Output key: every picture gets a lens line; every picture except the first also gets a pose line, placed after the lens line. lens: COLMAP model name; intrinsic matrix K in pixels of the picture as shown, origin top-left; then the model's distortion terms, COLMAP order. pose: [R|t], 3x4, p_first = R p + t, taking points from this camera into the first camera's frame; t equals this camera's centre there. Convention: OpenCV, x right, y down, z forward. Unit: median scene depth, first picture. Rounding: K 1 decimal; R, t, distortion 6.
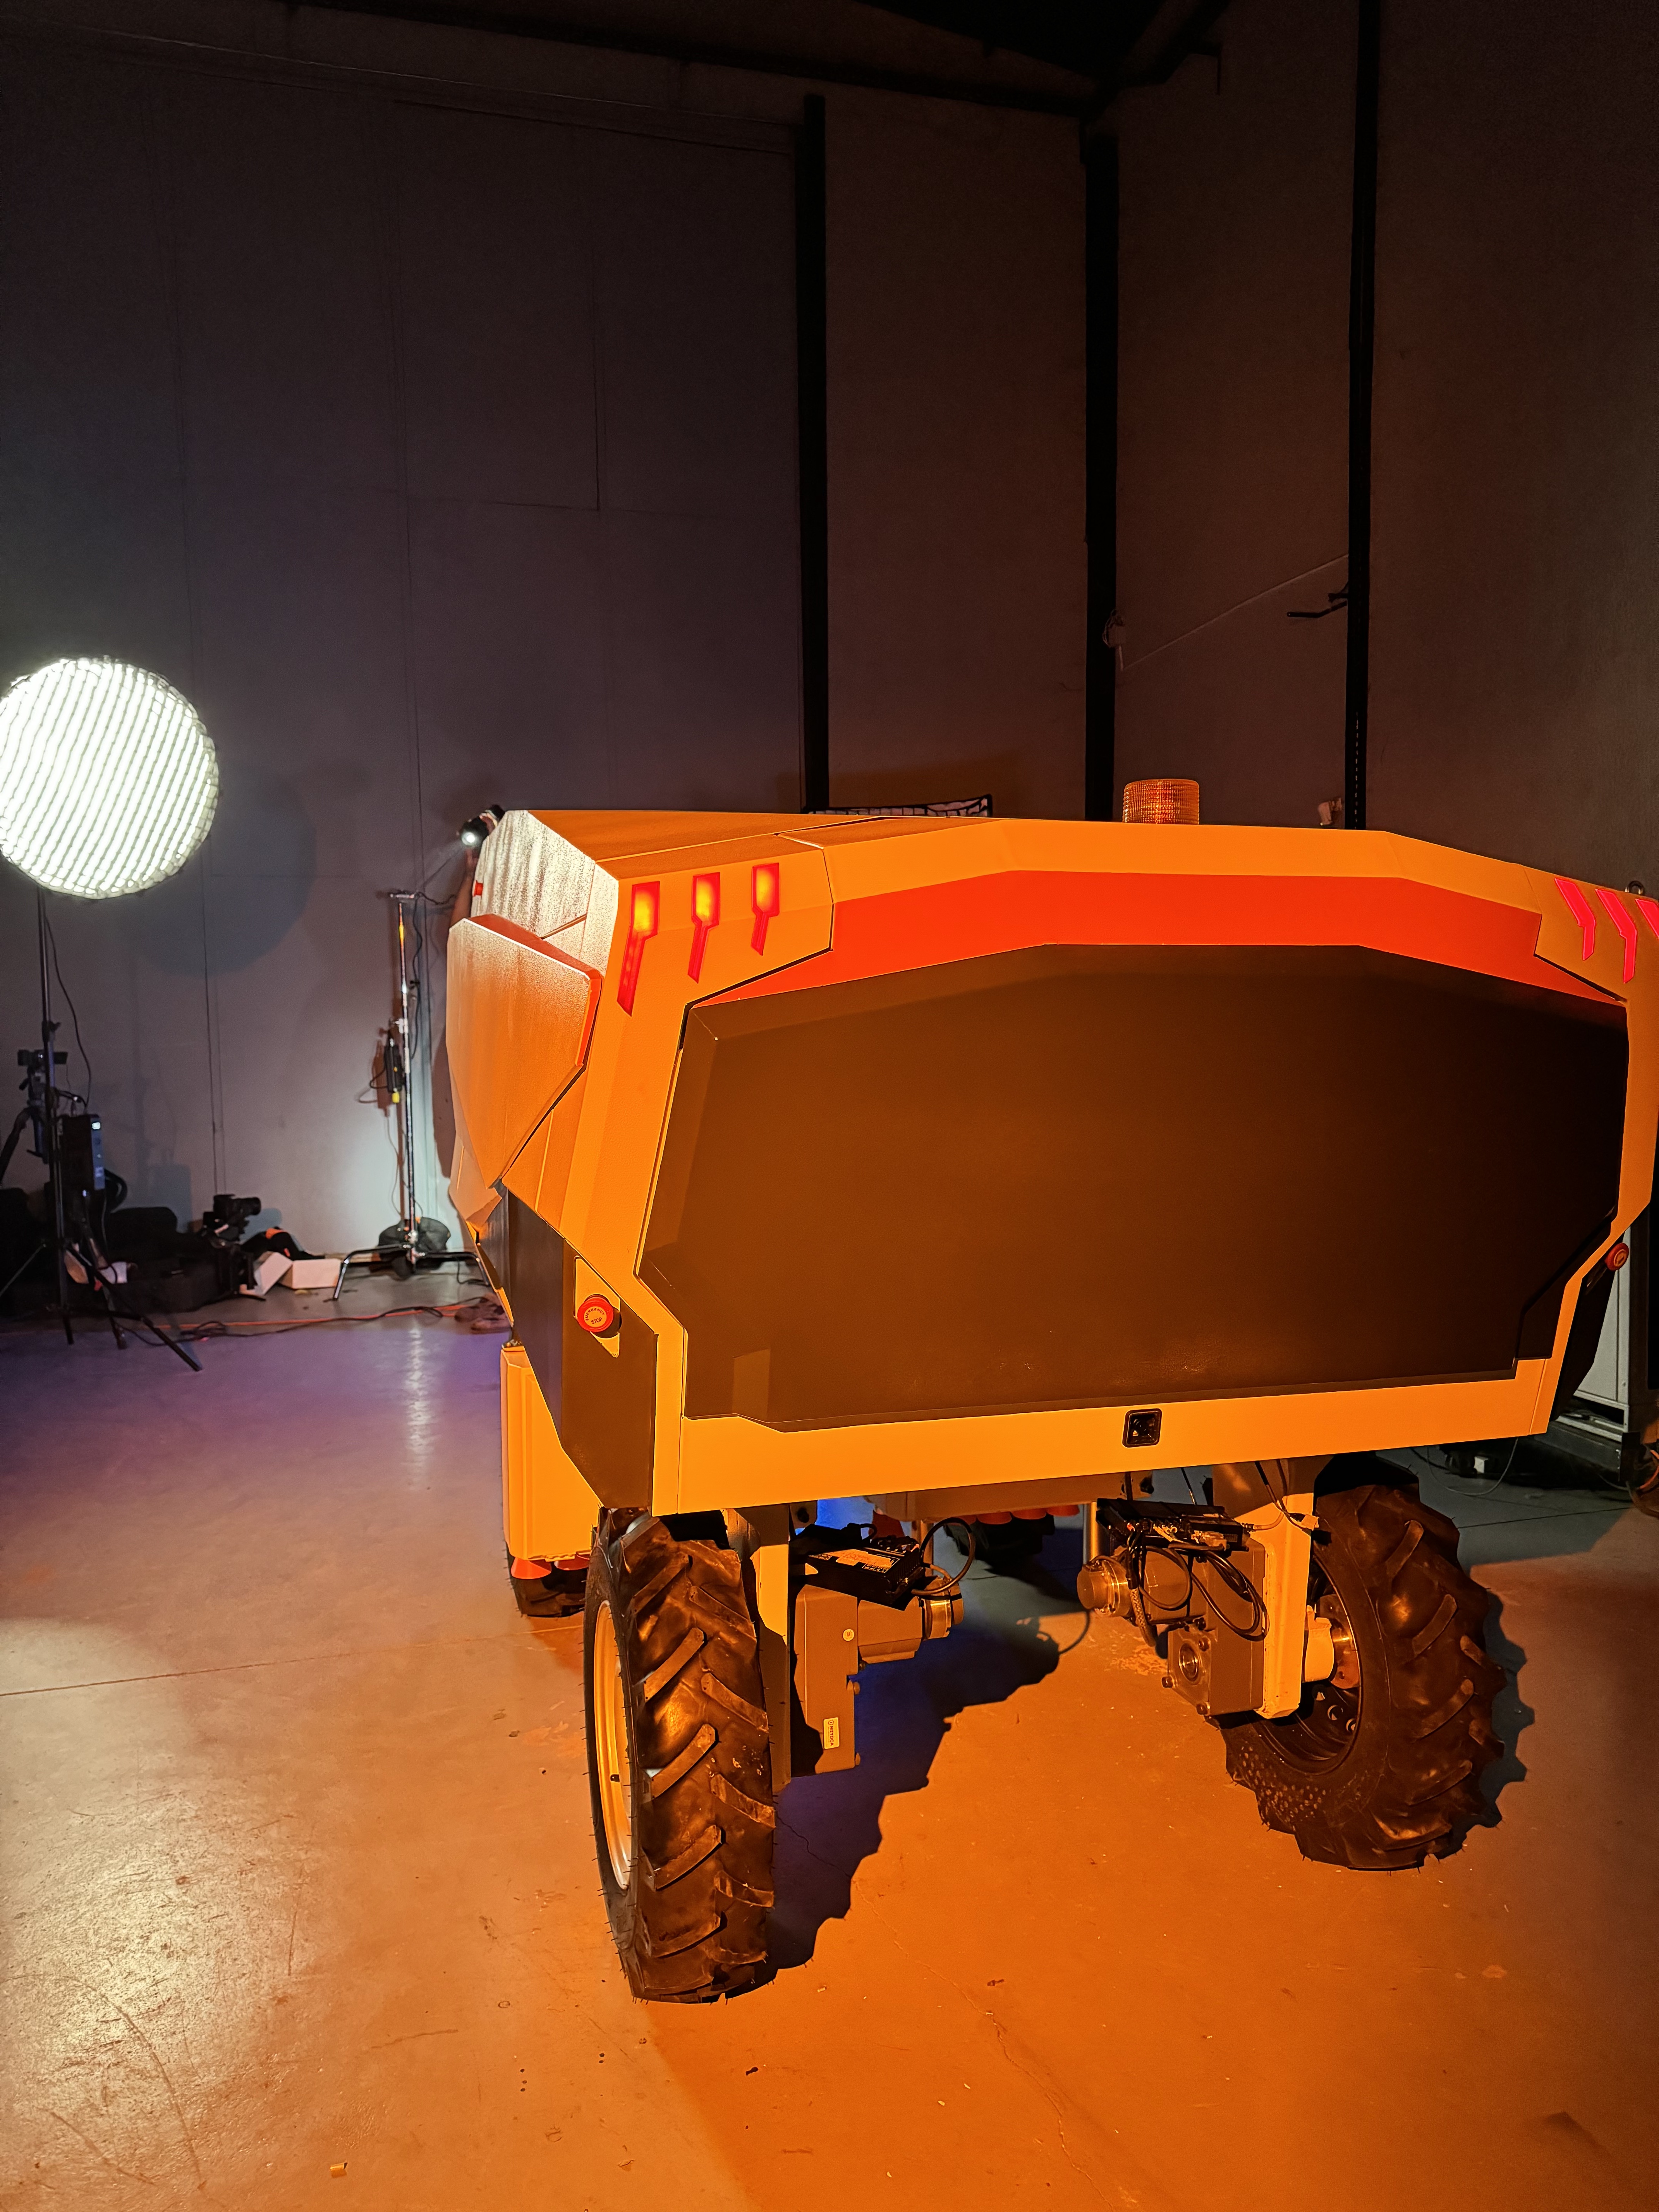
lens RADIAL K [[1590.0, 0, 829.5], [0, 1590.0, 1106.0], [0, 0, 1]] dist [0.121514, -0.318371]
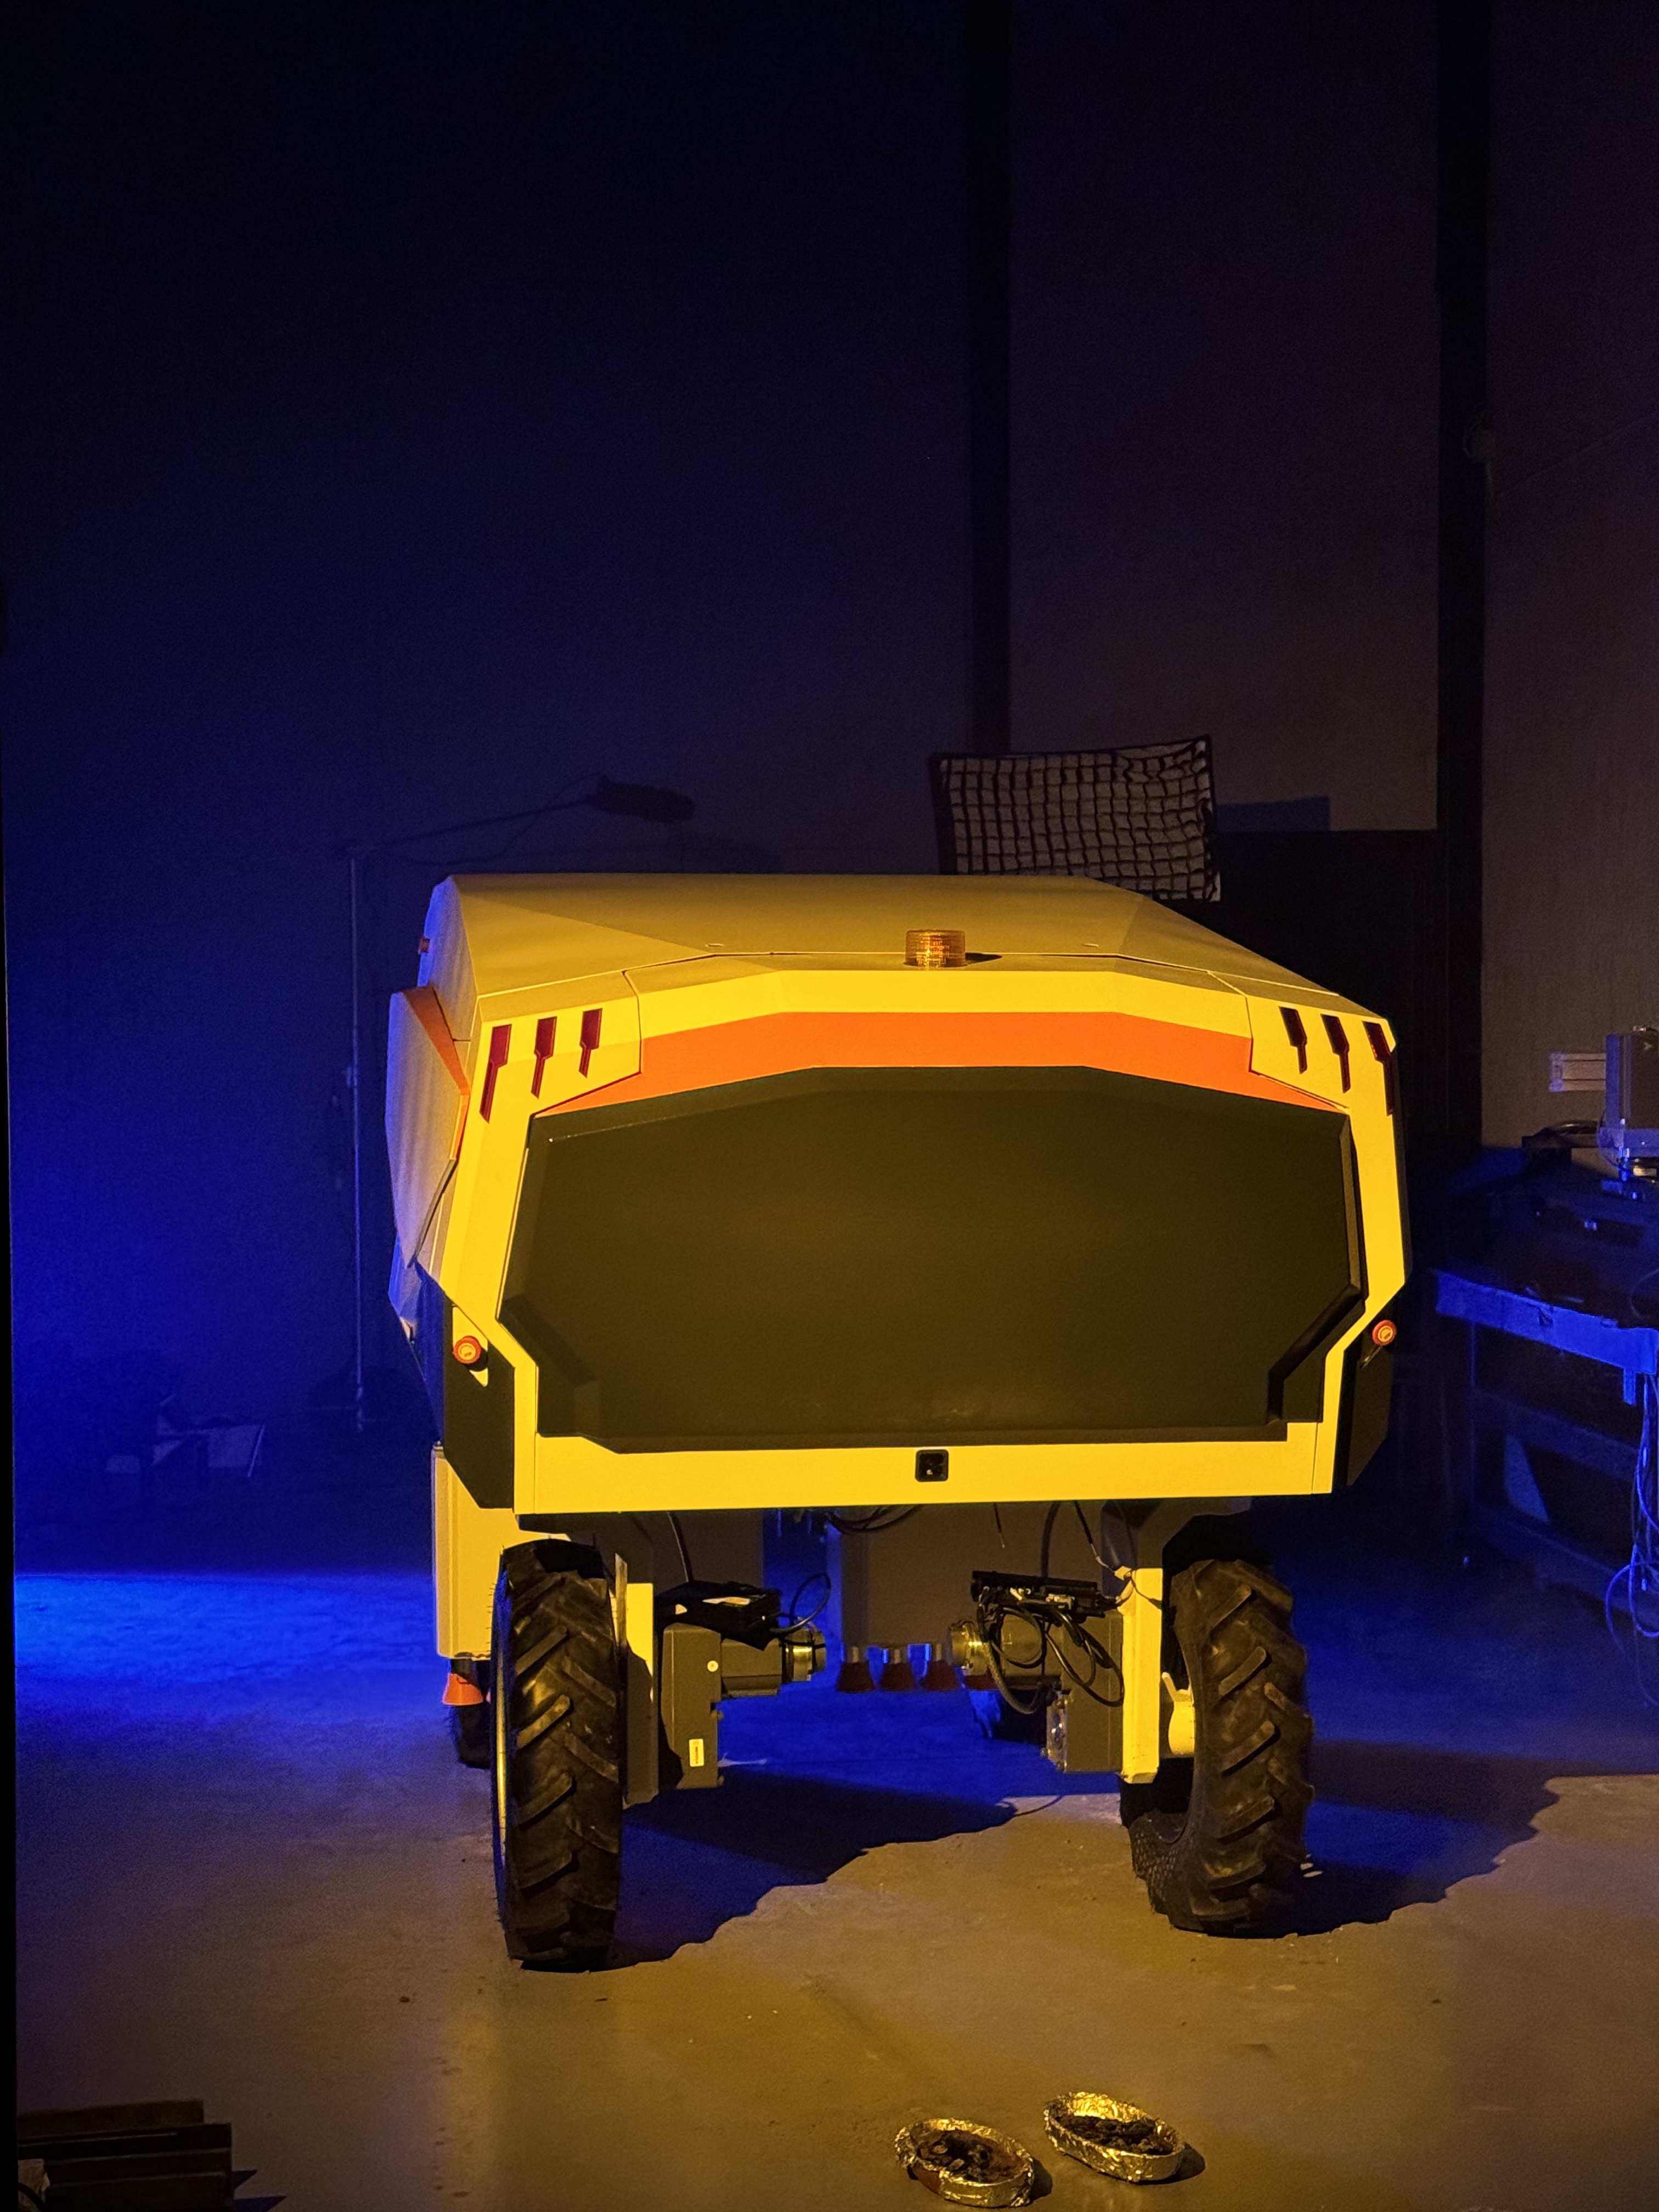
lens RADIAL K [[3623.8, 0, 829.5], [0, 3623.8, 1106.0], [0, 0, 1]] dist [0.005768, 0.018581]
pose [[0.991017, 0.004423, -0.133663, 0.474969], [-0.008224, 0.999577, -0.027902, 0.009989], [0.133483, 0.028751, 0.990634, -1.665349]]
